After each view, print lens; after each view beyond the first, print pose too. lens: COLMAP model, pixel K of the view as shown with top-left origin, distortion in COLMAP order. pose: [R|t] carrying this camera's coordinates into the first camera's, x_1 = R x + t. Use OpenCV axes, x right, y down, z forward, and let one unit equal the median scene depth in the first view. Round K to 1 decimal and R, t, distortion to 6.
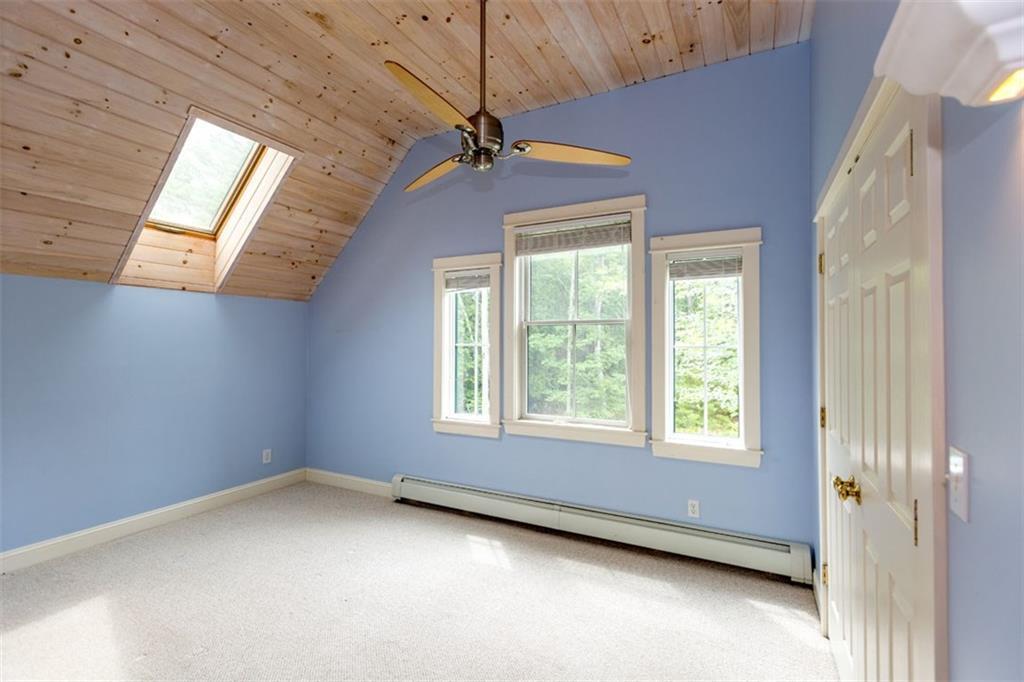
lens RADIAL K [[478.0, 0, 512.0], [0, 478.0, 341.0], [0, 0, 1]] dist [-0.000381, -0.000016]
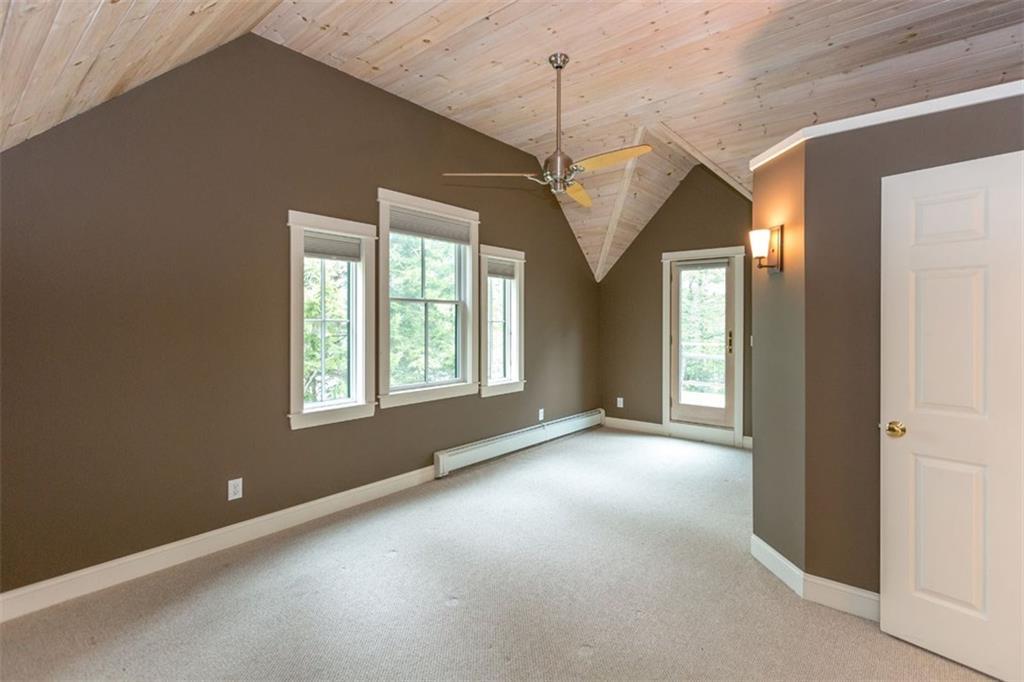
lens RADIAL K [[474.1, 0, 510.3], [0, 474.1, 322.1], [0, 0, 1]] dist [-0.000179, -0.000010]
pose [[0.211226, -0.006344, 0.977417, -1.065911], [-0.007054, 0.999943, 0.008015, 0.003216], [-0.977412, -0.008588, 0.211170, 0.613638]]
